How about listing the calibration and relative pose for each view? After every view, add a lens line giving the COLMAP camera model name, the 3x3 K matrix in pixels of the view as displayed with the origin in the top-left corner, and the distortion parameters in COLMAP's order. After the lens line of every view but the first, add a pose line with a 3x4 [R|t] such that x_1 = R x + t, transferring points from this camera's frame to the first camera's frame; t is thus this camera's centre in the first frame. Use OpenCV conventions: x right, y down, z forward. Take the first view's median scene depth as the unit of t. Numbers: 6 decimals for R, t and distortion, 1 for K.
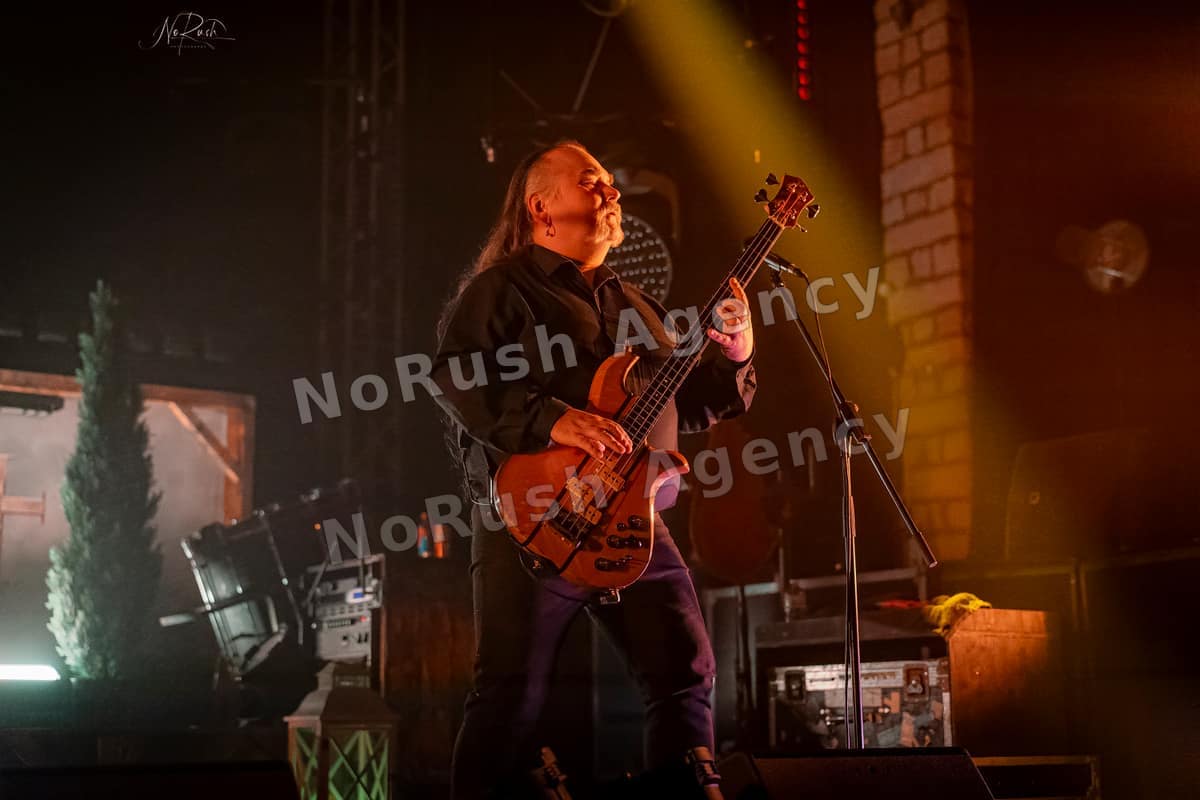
lens RADIAL K [[1674.6, 0, 600.0], [0, 1674.6, 400.0], [0, 0, 1]] dist [0.009897, 0.039441]
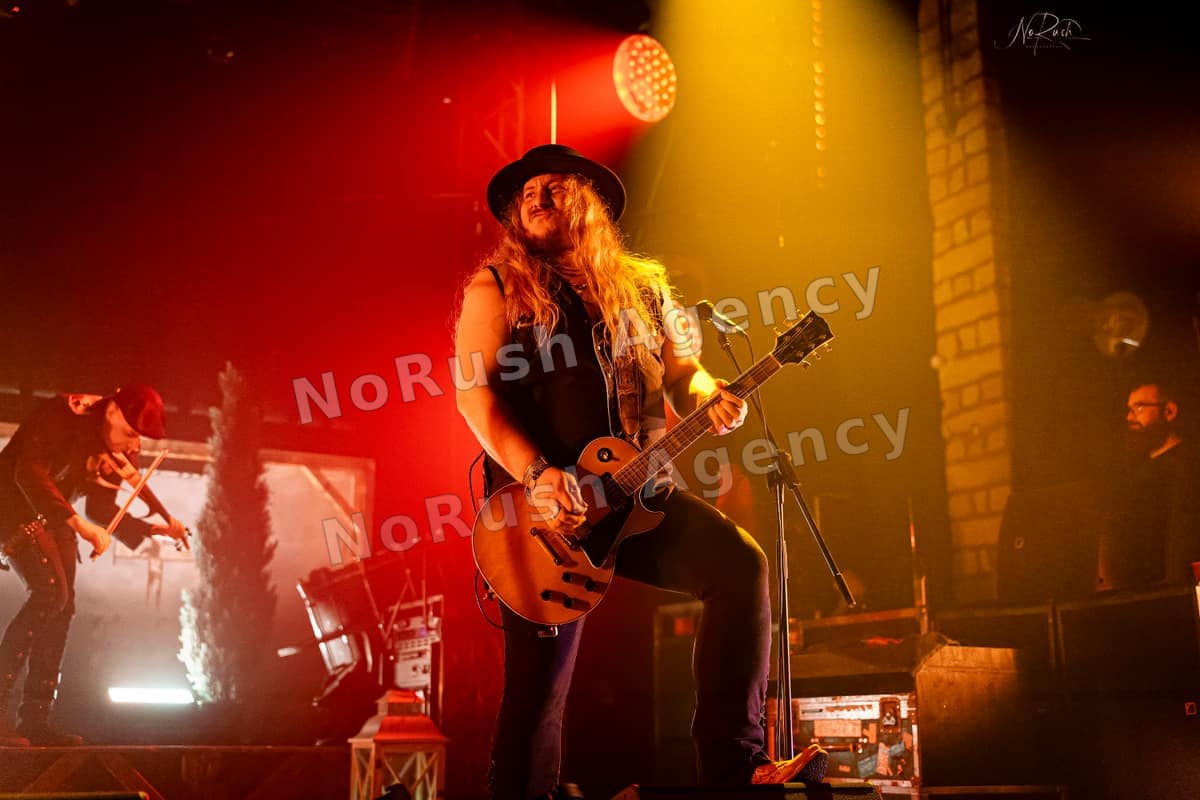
lens RADIAL K [[1392.0, 0, 600.0], [0, 1392.0, 400.0], [0, 0, 1]] dist [-0.009023, -0.009129]
pose [[0.994031, -0.015128, -0.108046, 0.079273], [0.009982, 0.998797, -0.048016, 0.005909], [0.108642, 0.046651, 0.992986, 0.064511]]
